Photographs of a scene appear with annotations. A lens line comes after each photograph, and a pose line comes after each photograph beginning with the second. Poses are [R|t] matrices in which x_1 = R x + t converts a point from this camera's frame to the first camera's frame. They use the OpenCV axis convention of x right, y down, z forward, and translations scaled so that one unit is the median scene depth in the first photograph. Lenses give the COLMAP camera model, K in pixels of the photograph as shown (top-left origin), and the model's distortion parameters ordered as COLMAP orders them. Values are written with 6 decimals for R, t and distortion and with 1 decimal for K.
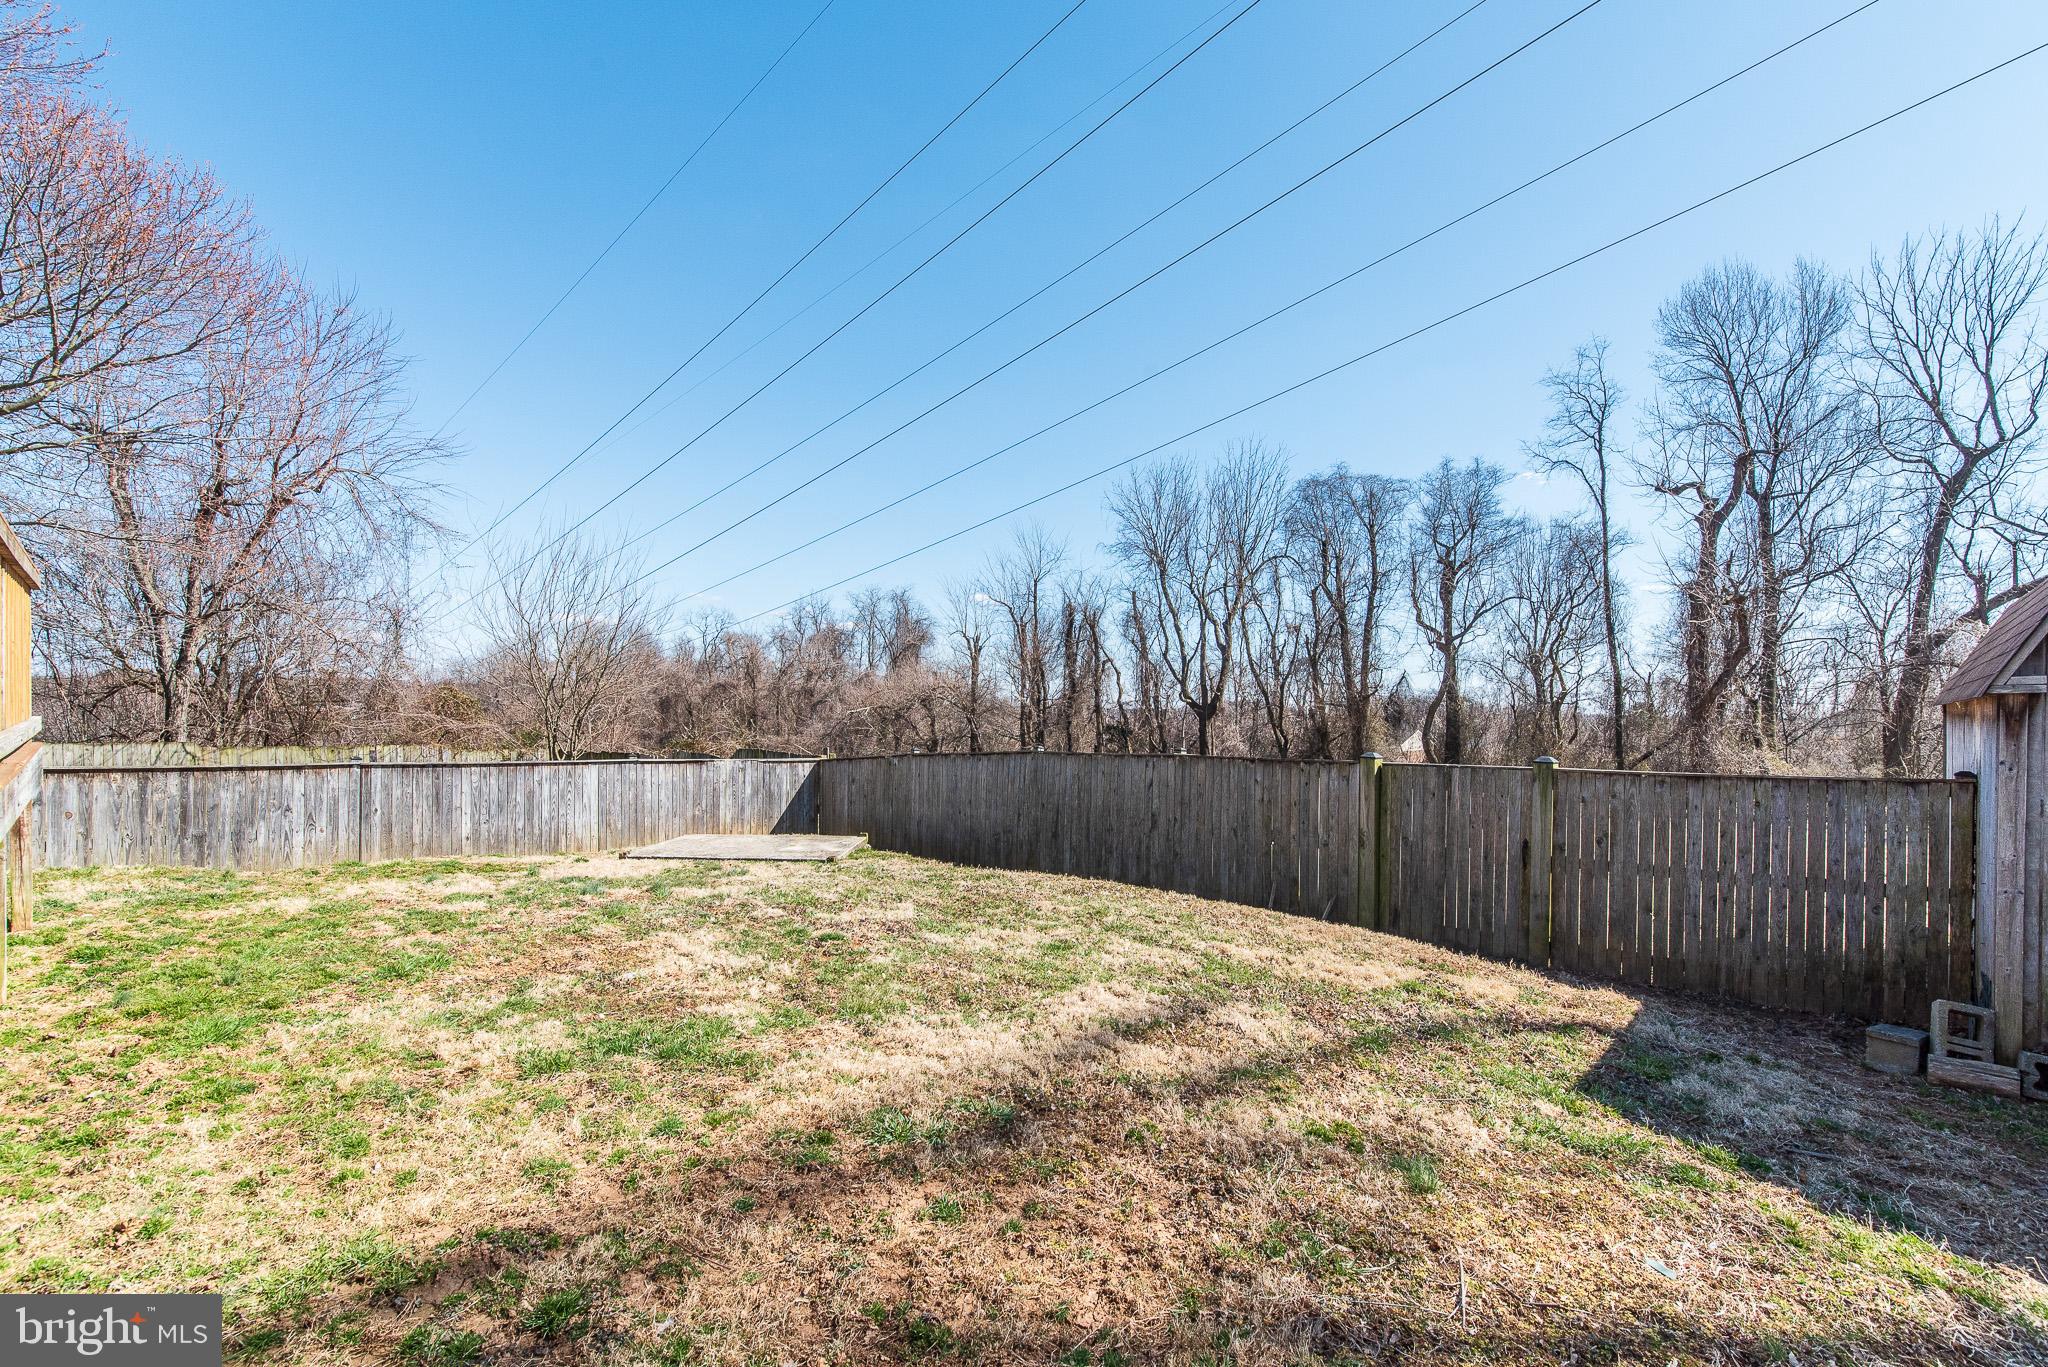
lens RADIAL K [[898.8, 0, 1042.3], [0, 898.8, 719.3], [0, 0, 1]] dist [-0.000393, -0.001233]
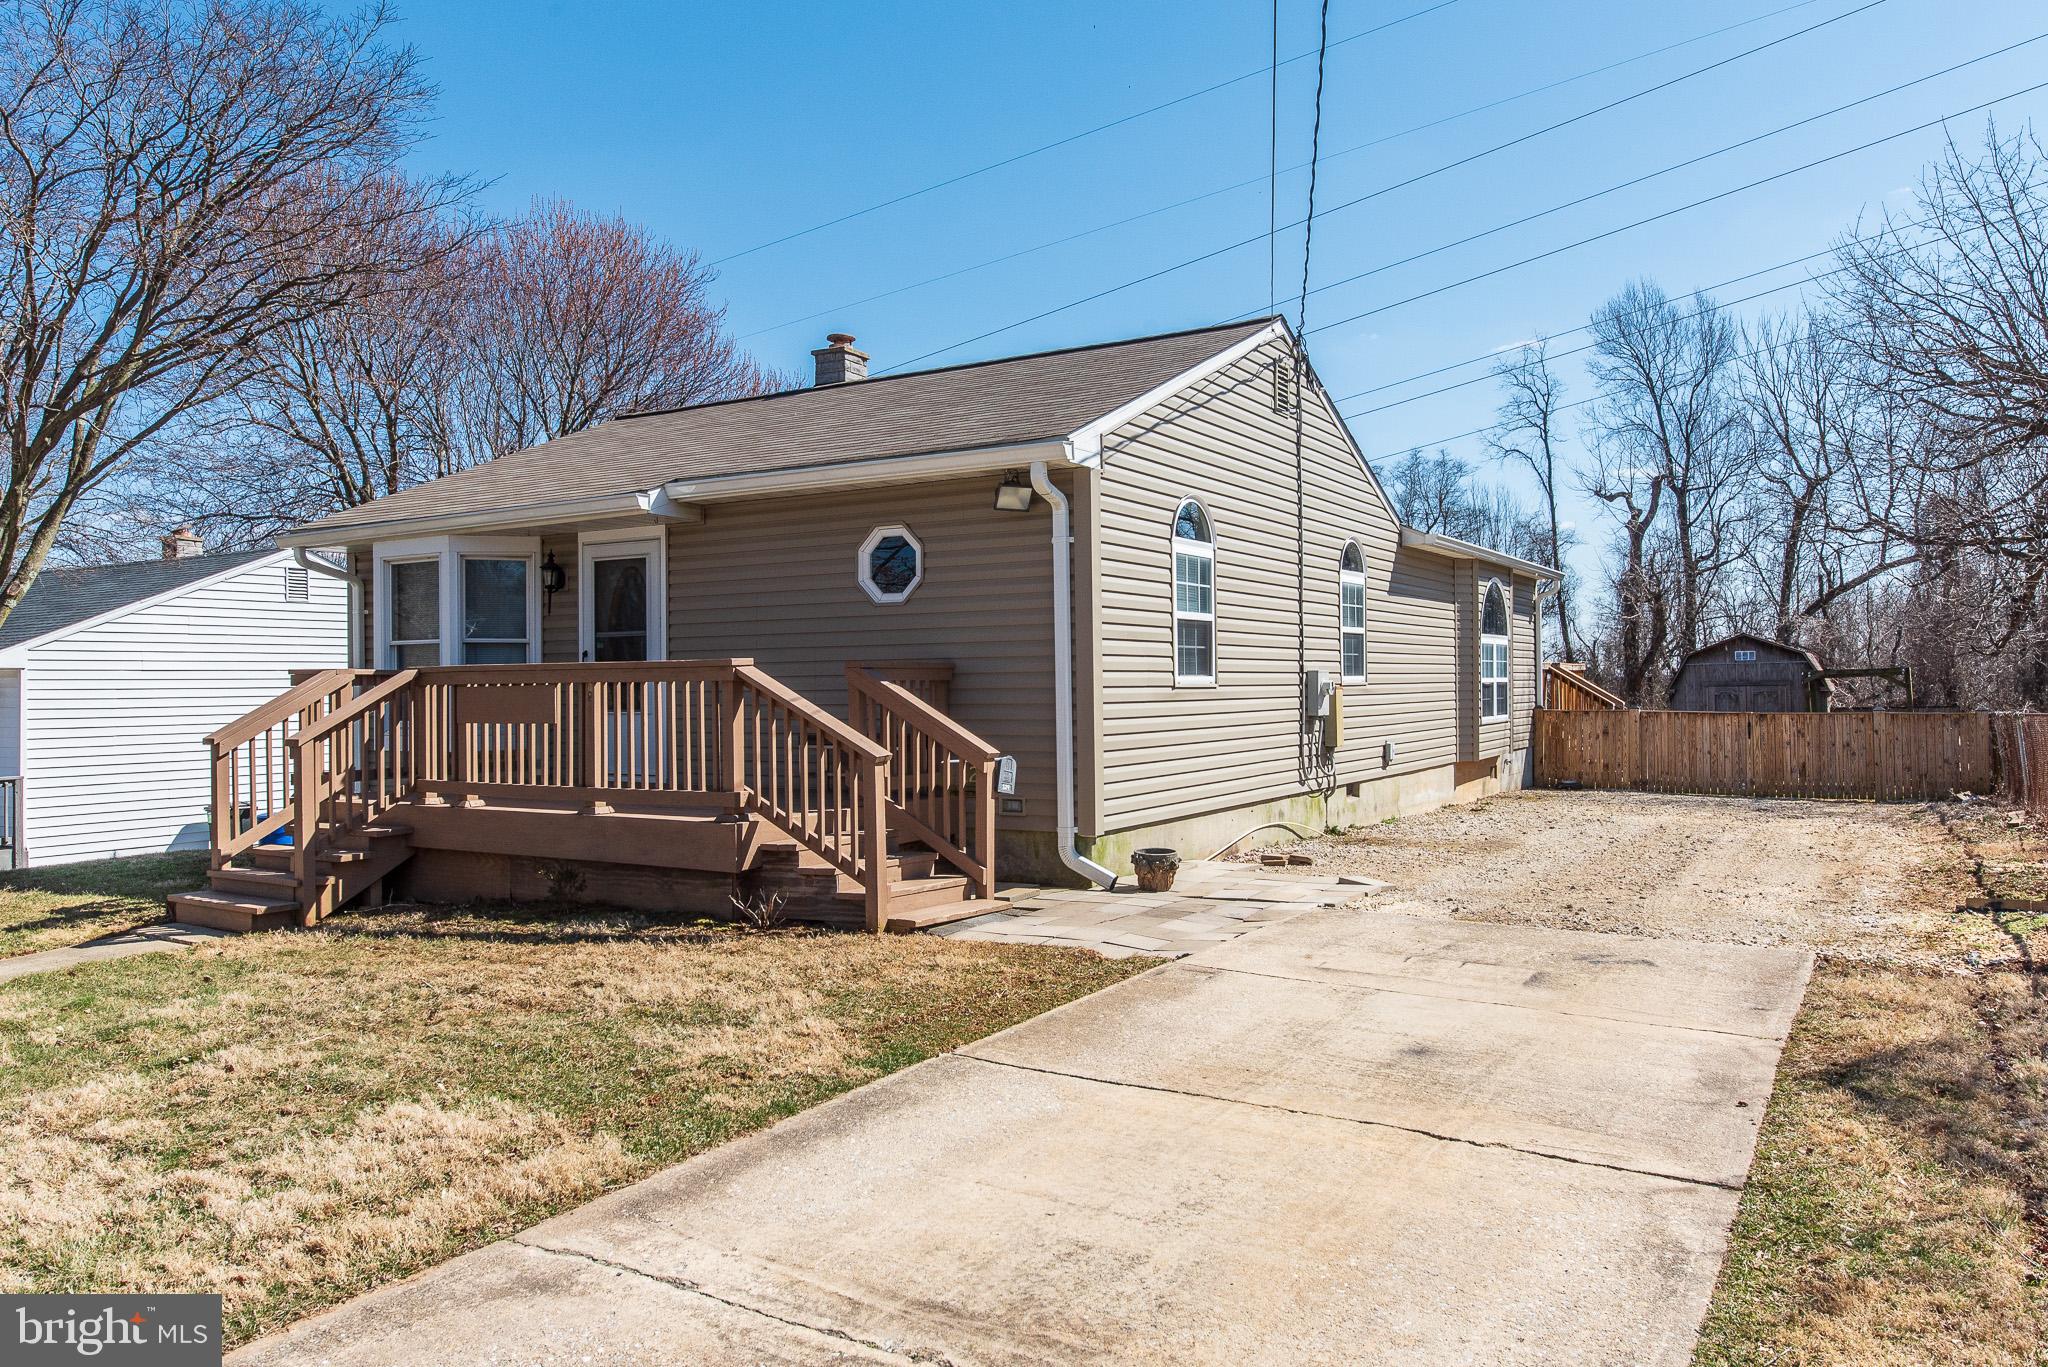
lens RADIAL K [[1385.7, 0, 1021.6], [0, 1385.7, 672.4], [0, 0, 1]] dist [-0.003428, -0.001023]
pose [[0.979047, -0.024294, 0.202182, -0.351425], [0.029552, 0.999298, -0.023031, -0.004068], [-0.201481, 0.028523, 0.979077, -0.511020]]
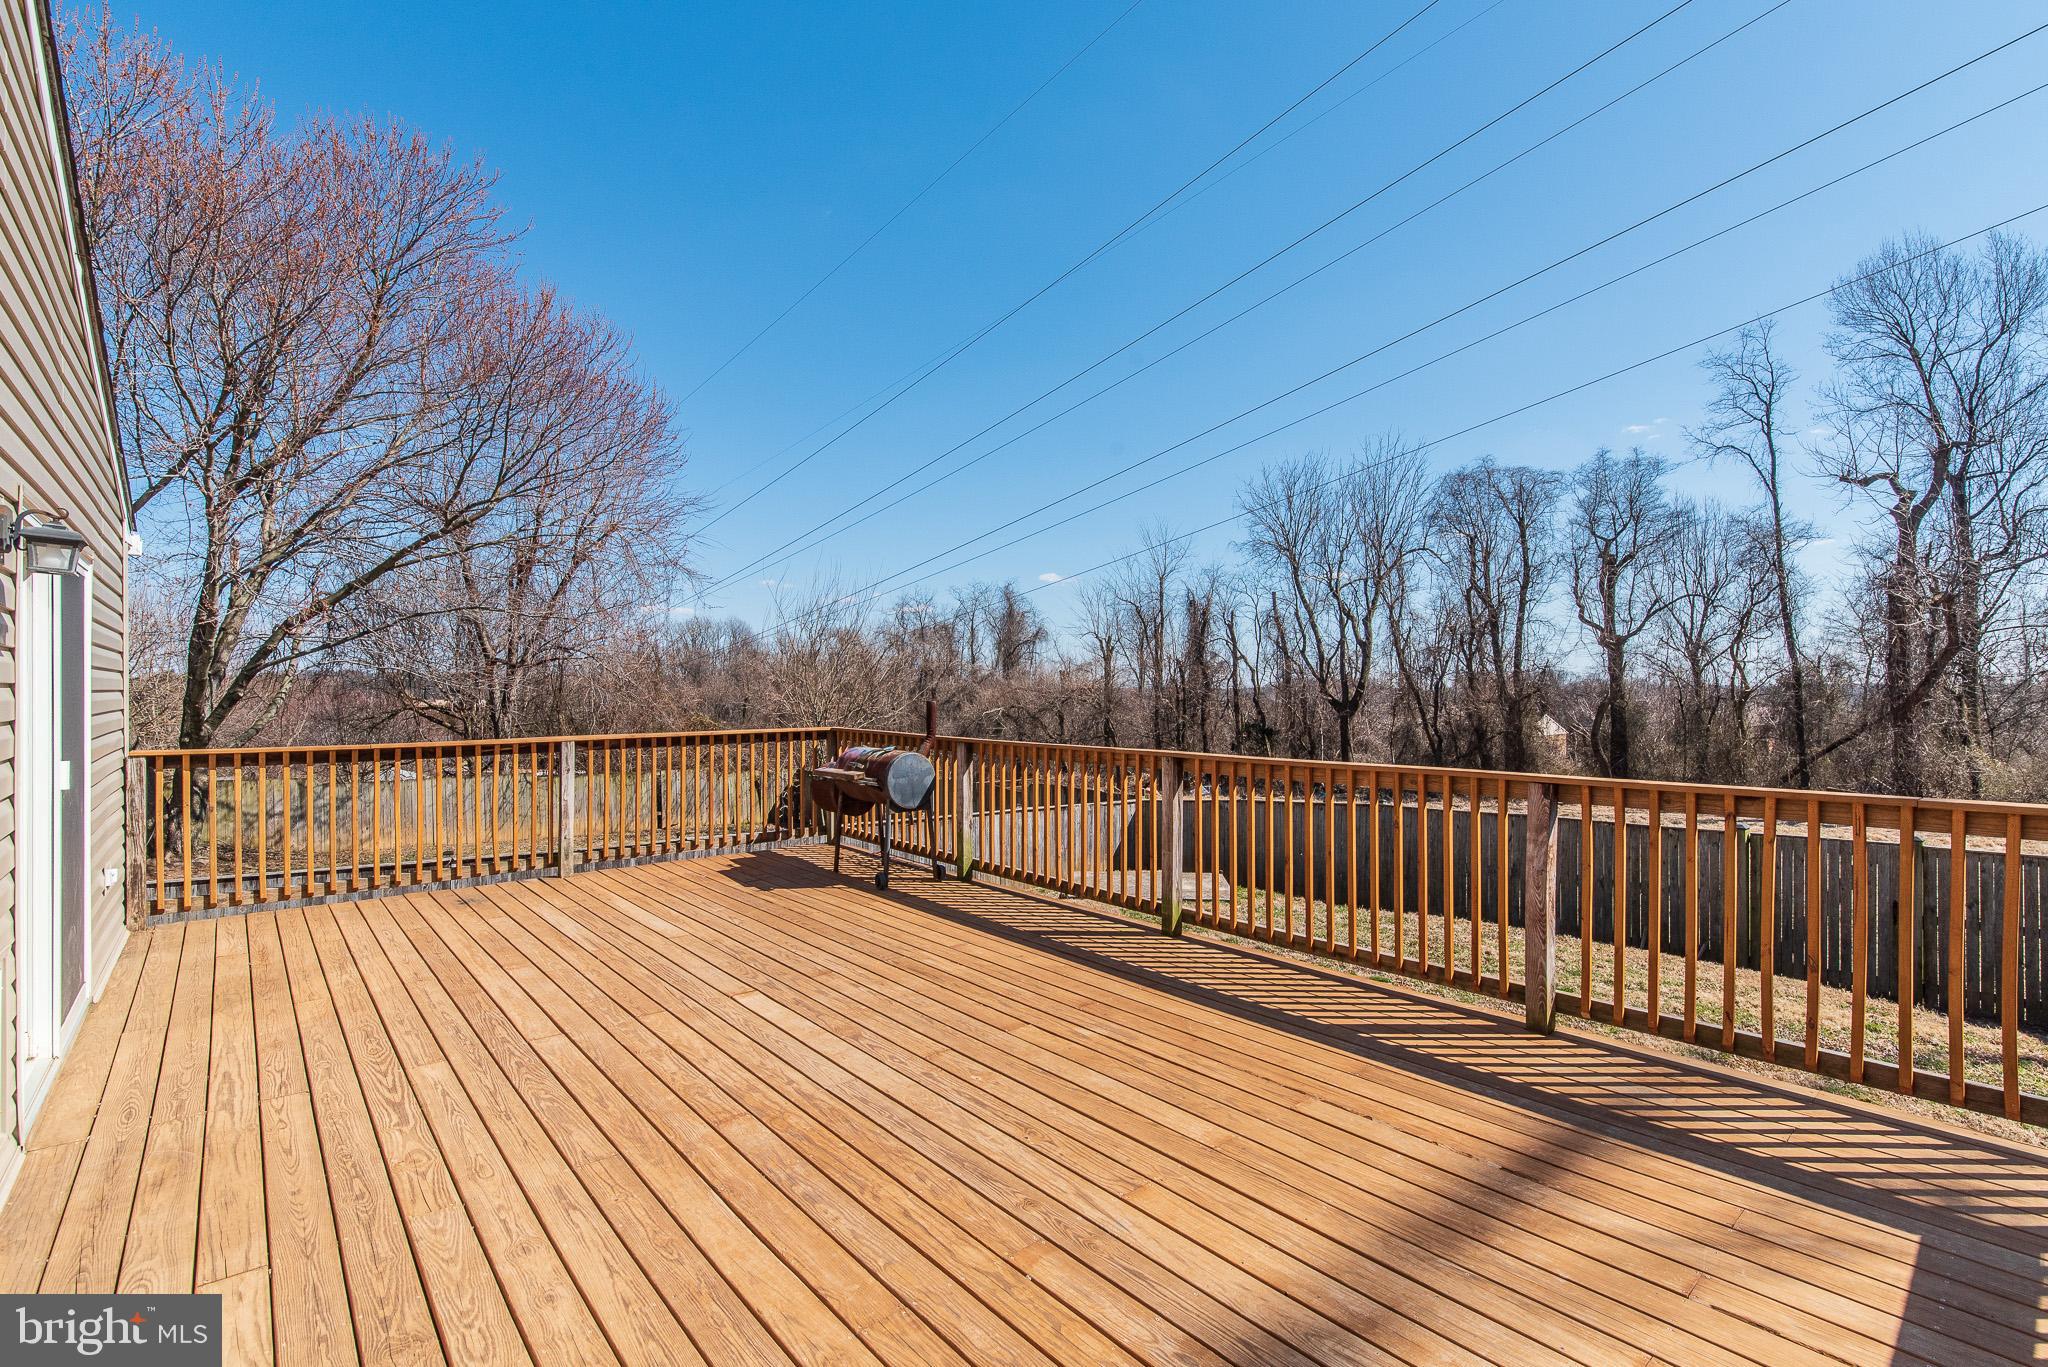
lens RADIAL K [[926.4, 0, 1030.0], [0, 926.4, 690.1], [0, 0, 1]] dist [-0.008774, 0.002561]
pose [[0.994841, -0.018297, -0.099781, -0.078261], [0.016816, 0.999736, -0.015662, -0.023613], [0.100041, 0.013903, 0.994886, -0.062307]]
